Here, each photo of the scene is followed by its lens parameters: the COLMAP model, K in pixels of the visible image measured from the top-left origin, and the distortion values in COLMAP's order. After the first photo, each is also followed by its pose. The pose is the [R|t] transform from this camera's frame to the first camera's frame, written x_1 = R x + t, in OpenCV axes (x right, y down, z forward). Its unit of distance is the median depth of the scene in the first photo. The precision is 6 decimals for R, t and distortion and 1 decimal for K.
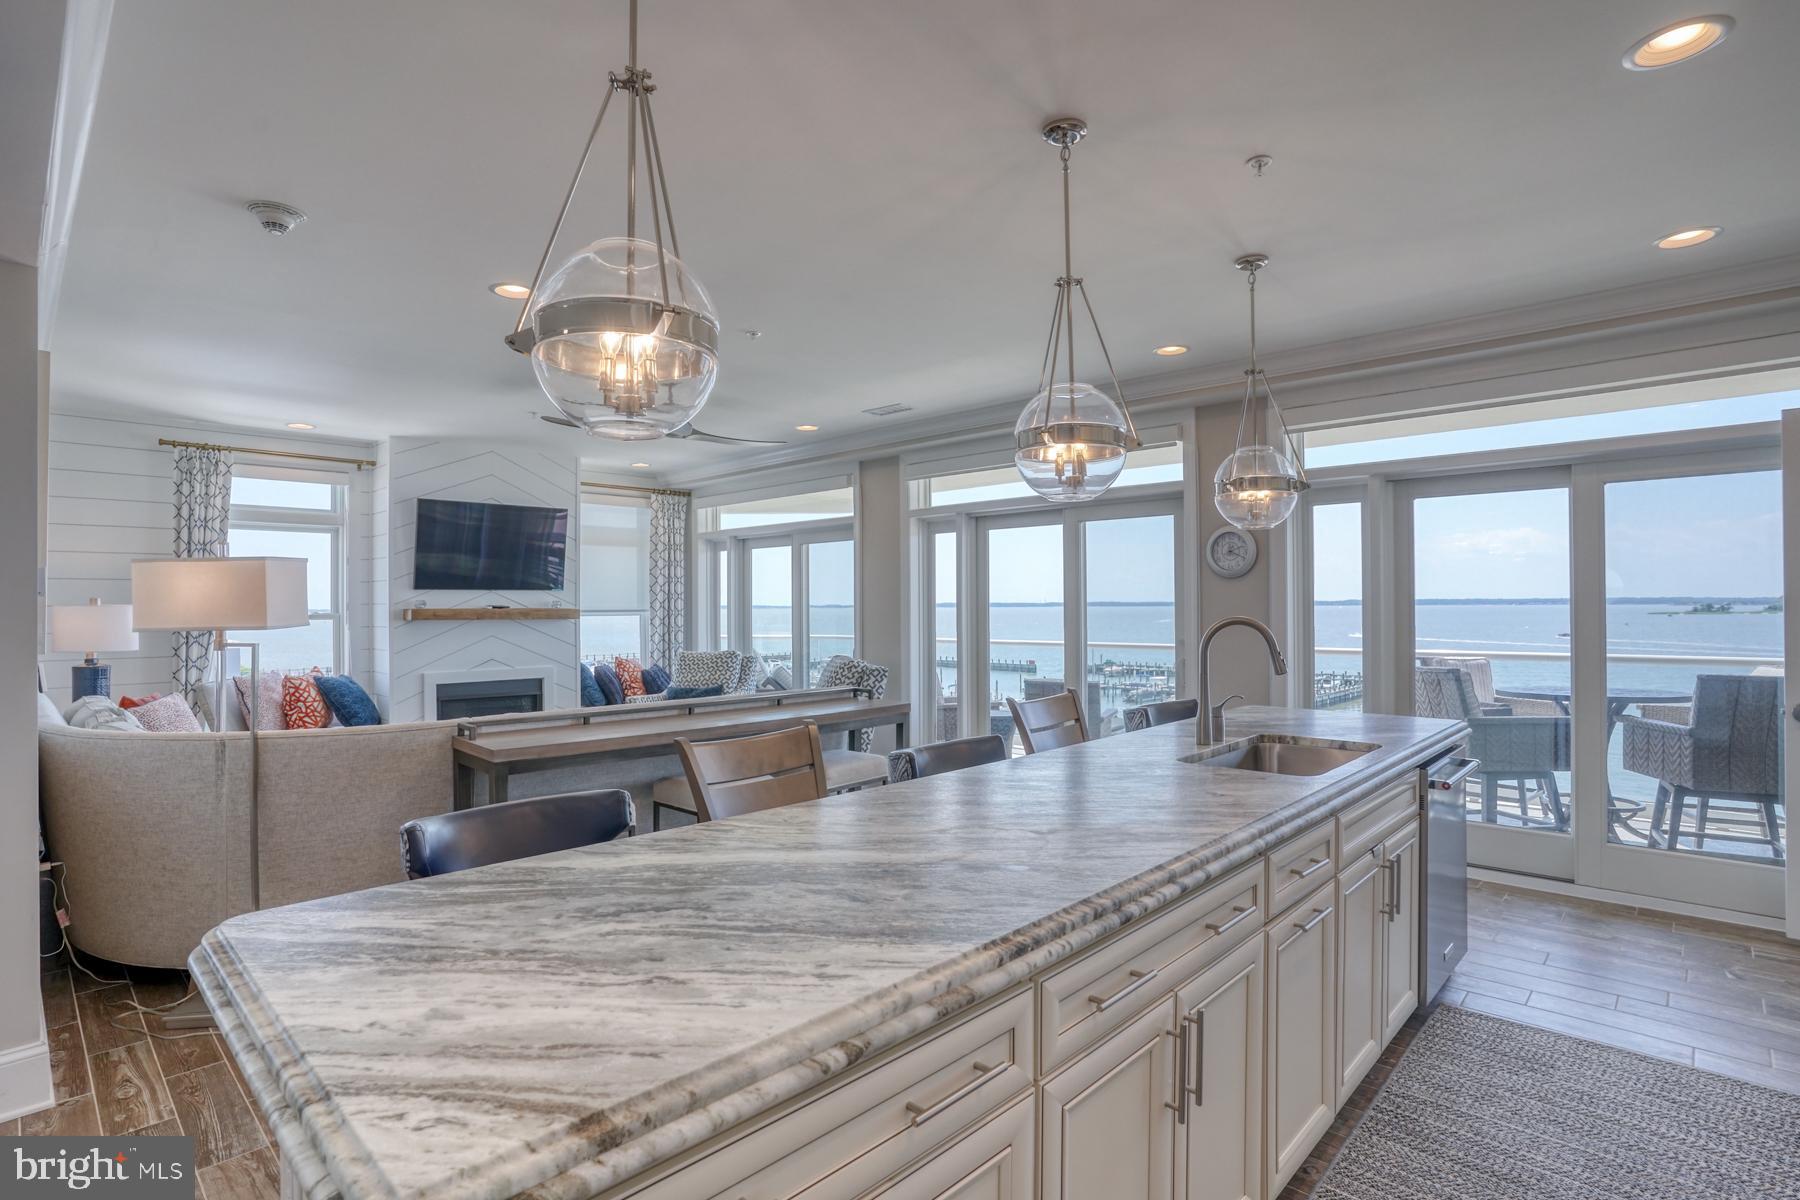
lens RADIAL K [[906.4, 0, 876.1], [0, 906.4, 603.4], [0, 0, 1]] dist [-0.072208, 0.027082]
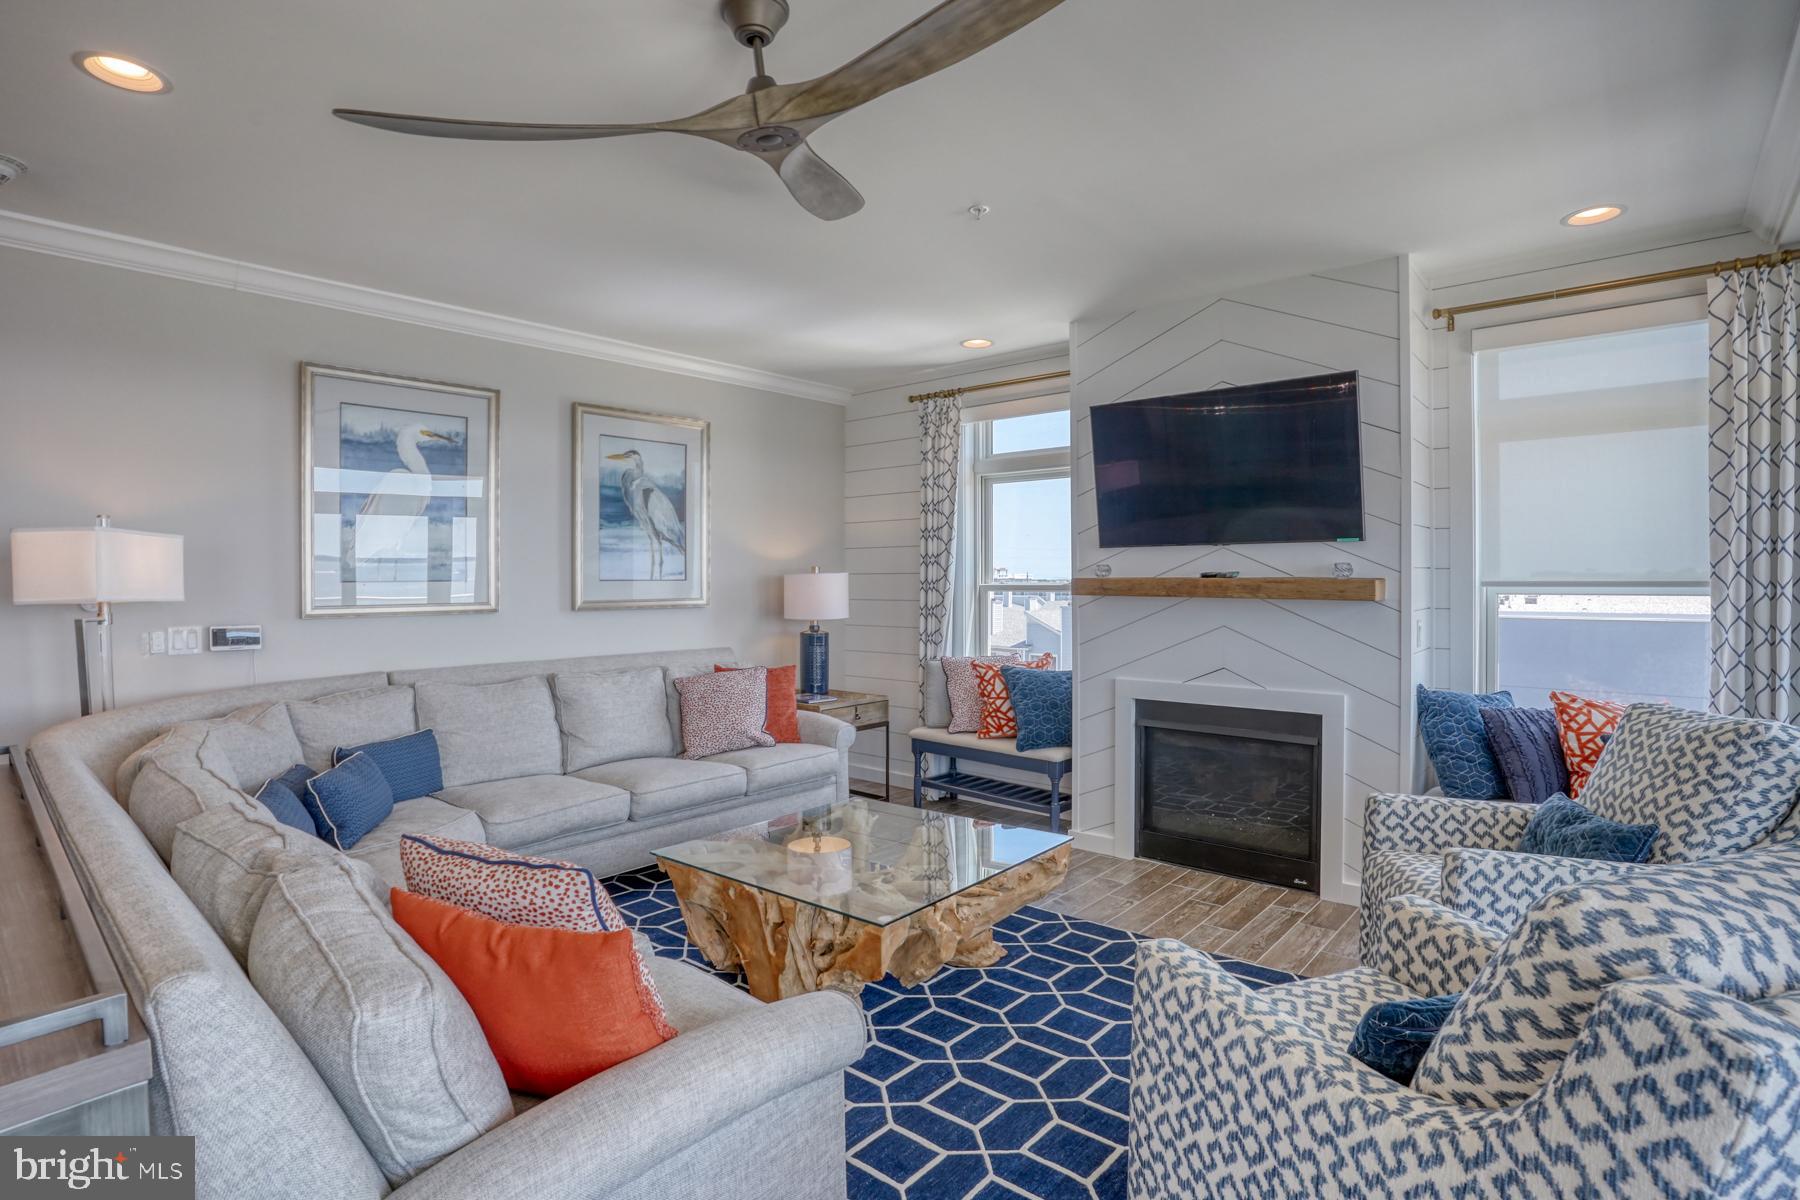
lens RADIAL K [[906.4, 0, 884.1], [0, 906.4, 589.7], [0, 0, 1]] dist [-0.072208, 0.027082]
pose [[0.045265, 0.020678, -0.998761, 0.127863], [0.007288, 0.999752, 0.021028, -0.000228], [0.998948, -0.008231, 0.045103, 0.793227]]
